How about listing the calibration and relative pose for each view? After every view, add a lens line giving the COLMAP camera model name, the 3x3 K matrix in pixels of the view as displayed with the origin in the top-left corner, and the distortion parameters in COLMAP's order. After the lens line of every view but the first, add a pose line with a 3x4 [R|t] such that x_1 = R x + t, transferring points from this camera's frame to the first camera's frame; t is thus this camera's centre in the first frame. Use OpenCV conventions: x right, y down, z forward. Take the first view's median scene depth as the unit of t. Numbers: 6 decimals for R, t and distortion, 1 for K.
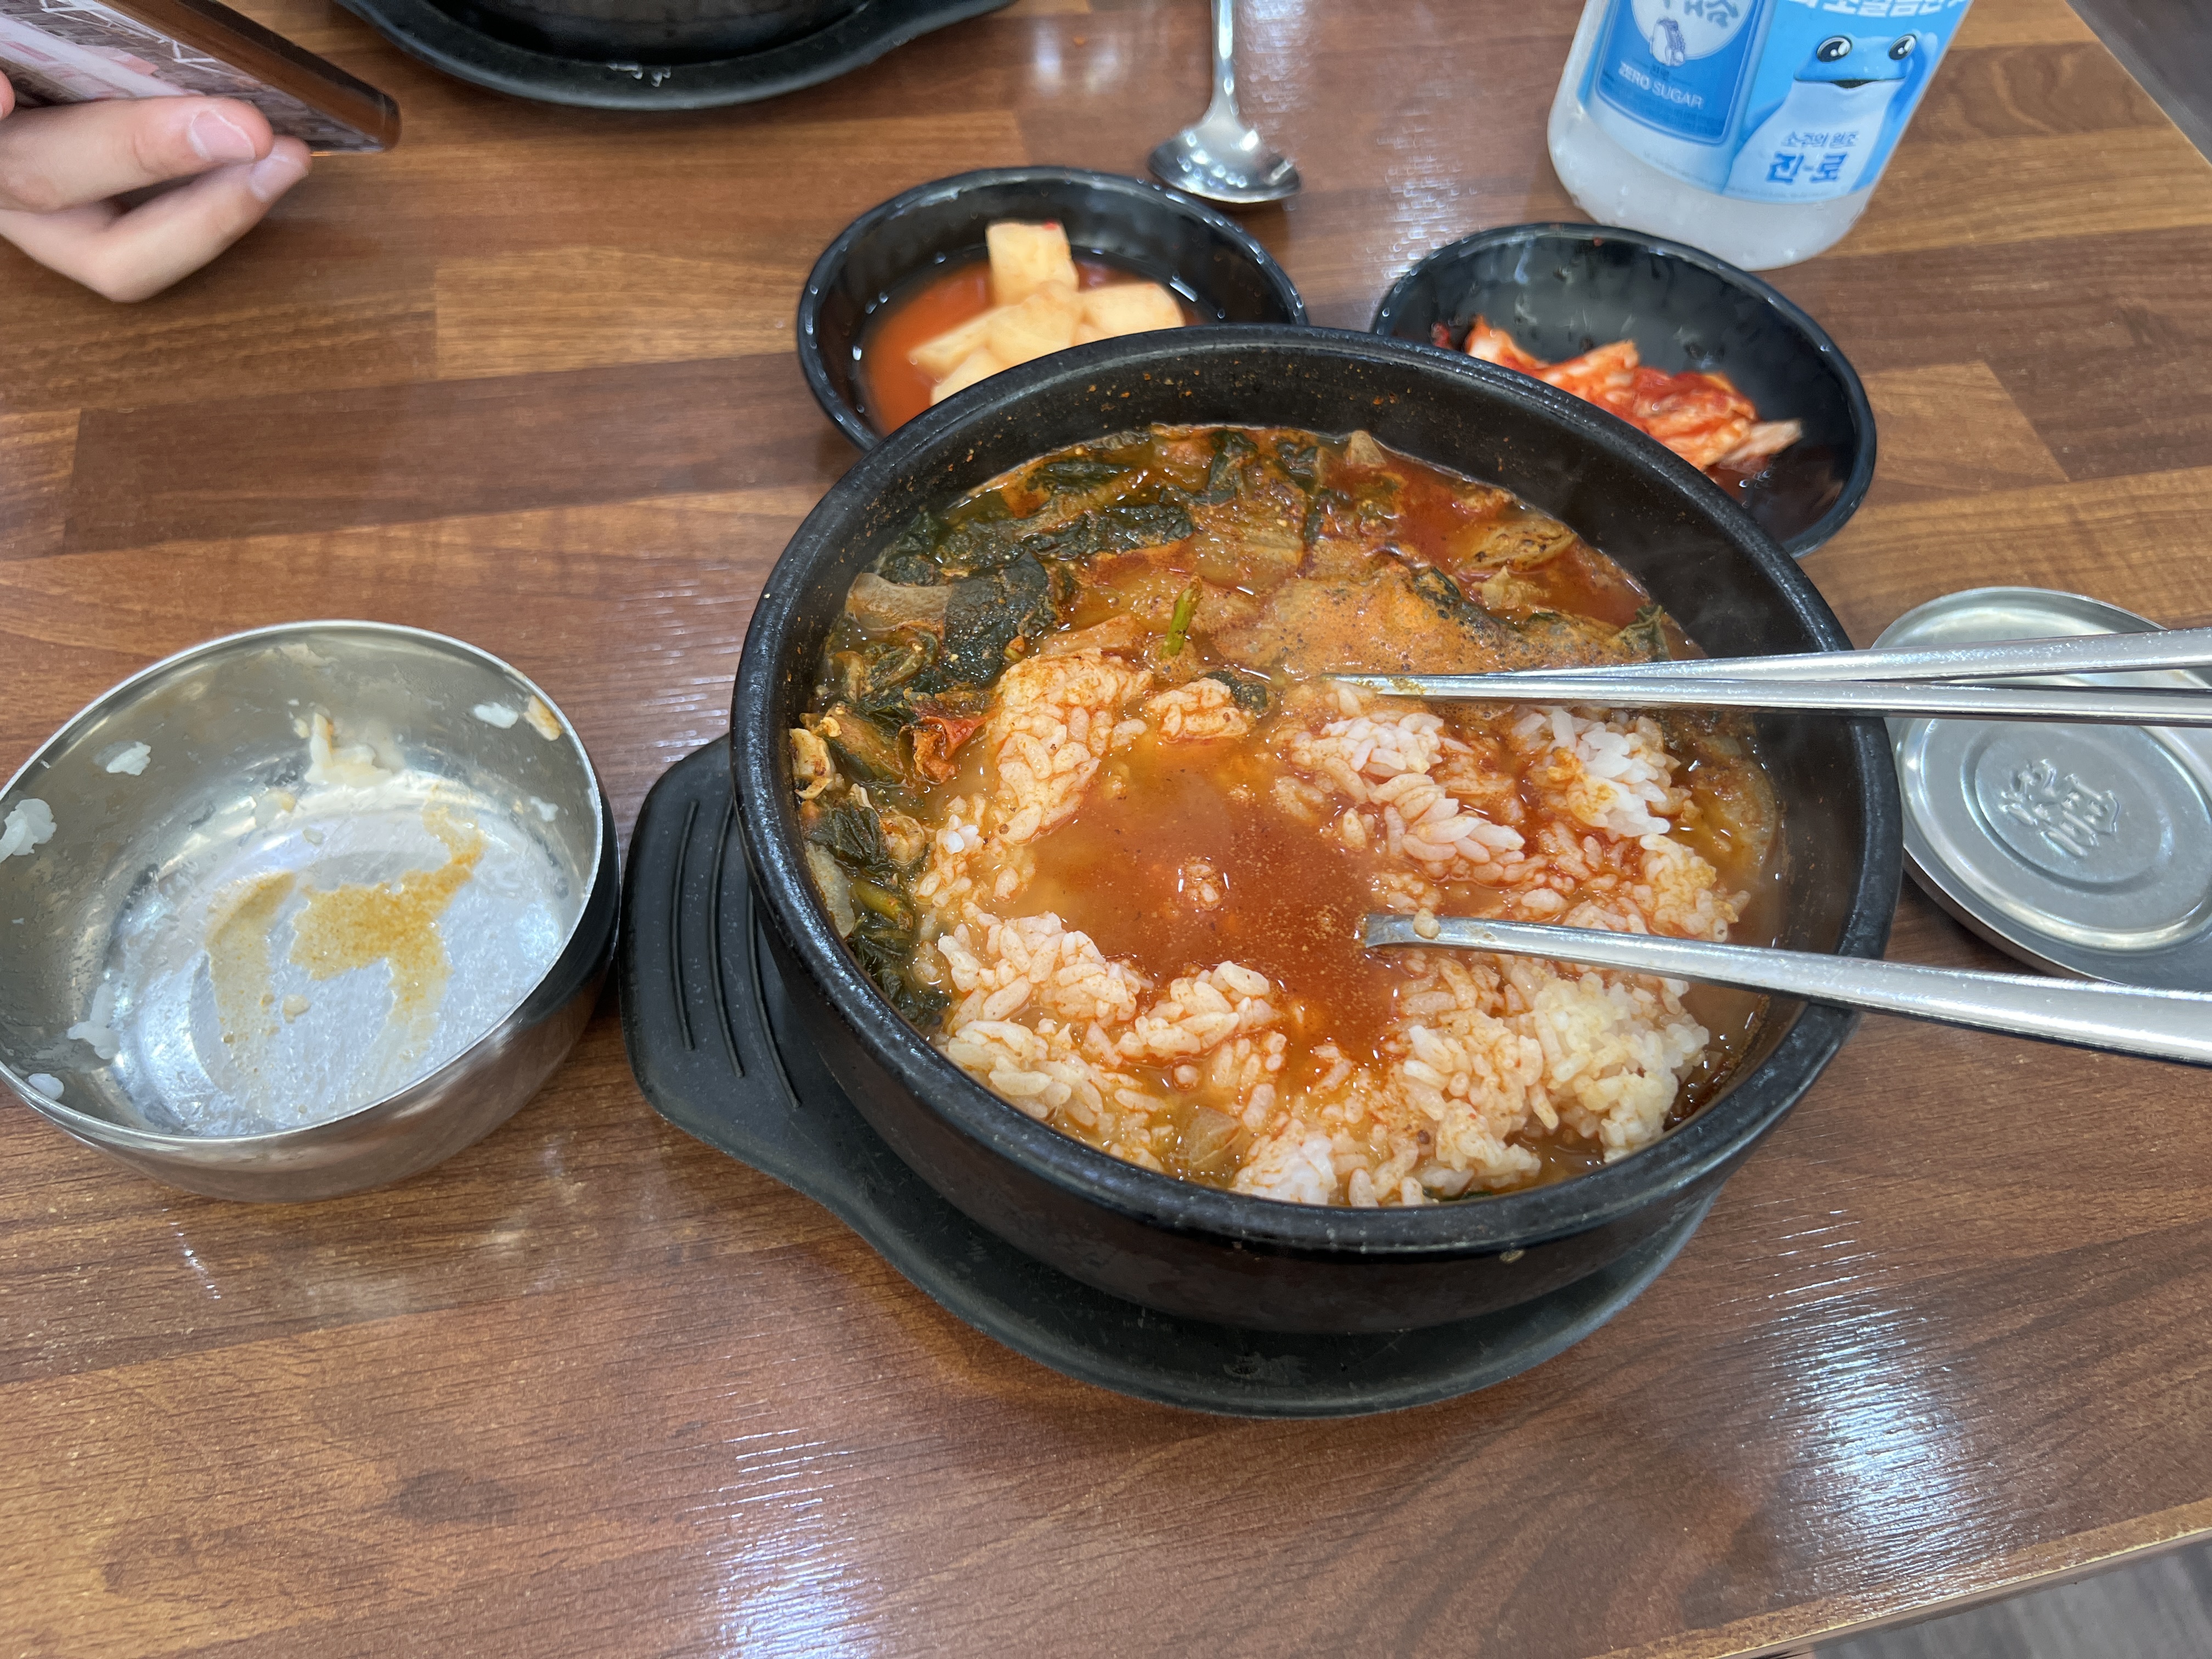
lens RADIAL K [[1747.3, 0, 1106.0], [0, 1747.3, 829.5], [0, 0, 1]] dist [-0.021887, 0.002350]
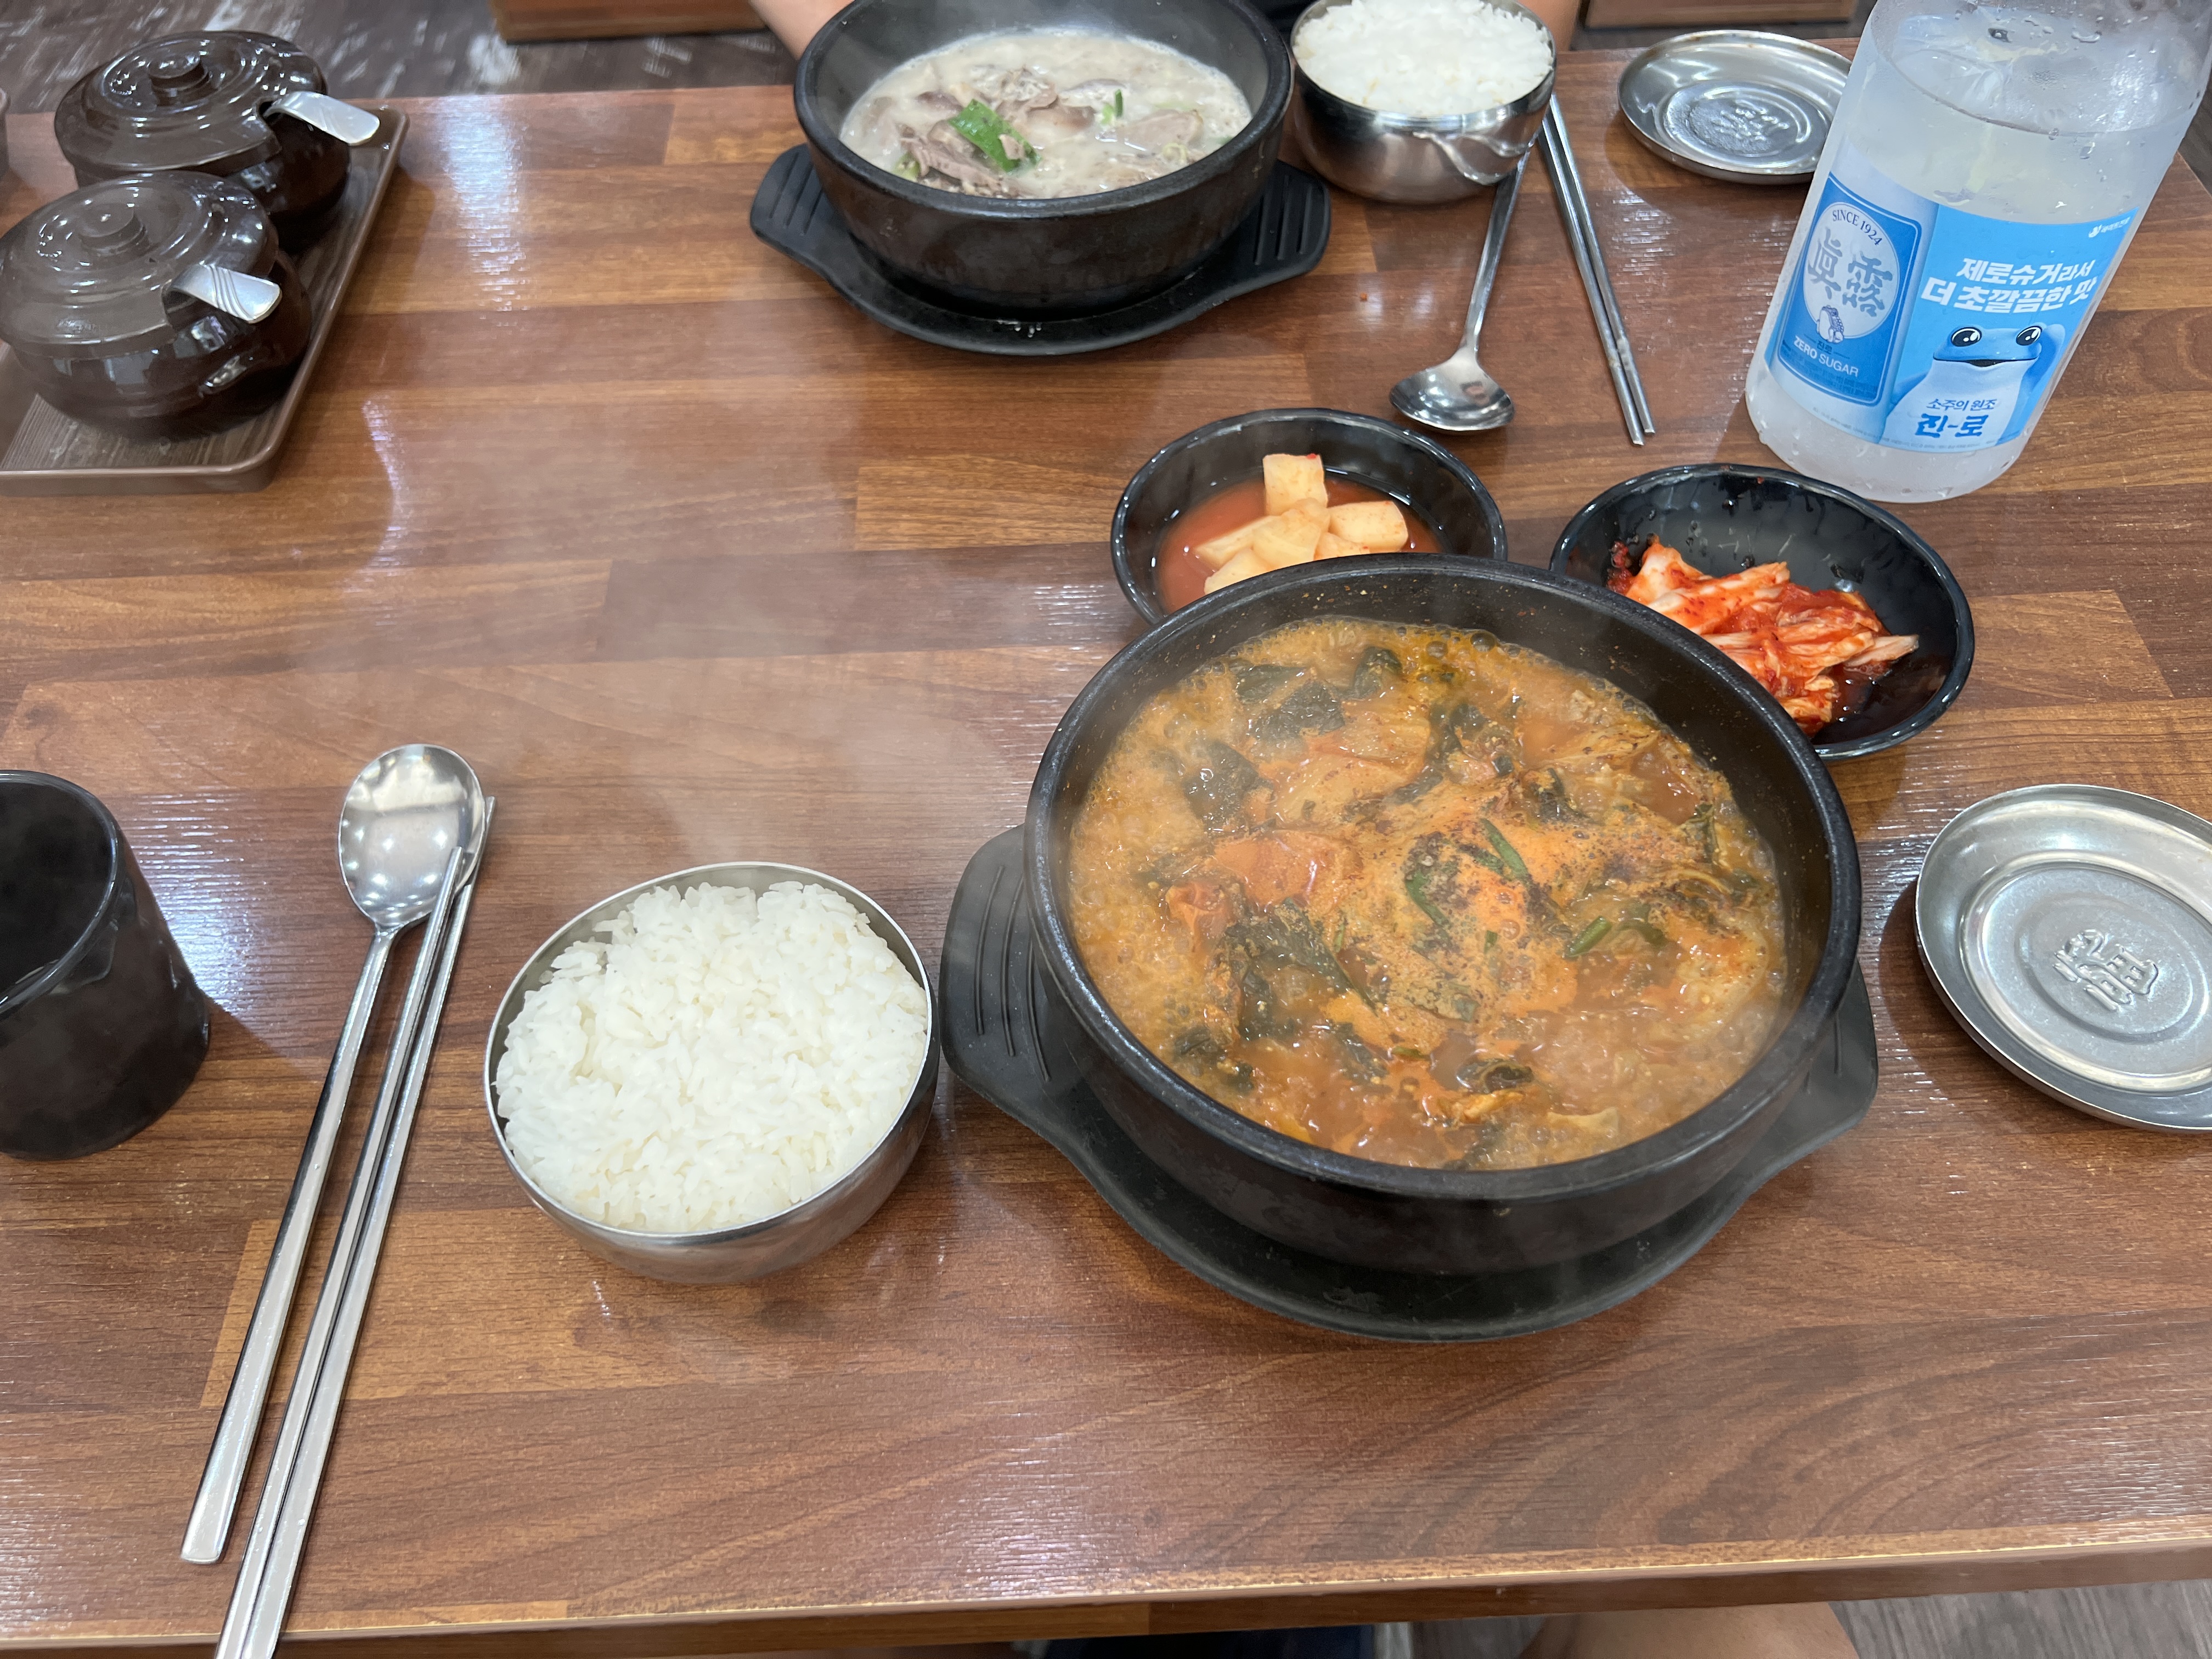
lens RADIAL K [[1747.3, 0, 1106.0], [0, 1747.3, 829.5], [0, 0, 1]] dist [-0.021887, 0.002350]
pose [[0.978147, 0.078281, -0.192613, 0.090725], [-0.090902, 0.994194, -0.057573, 0.021417], [0.186988, 0.073824, 0.979584, -0.290054]]
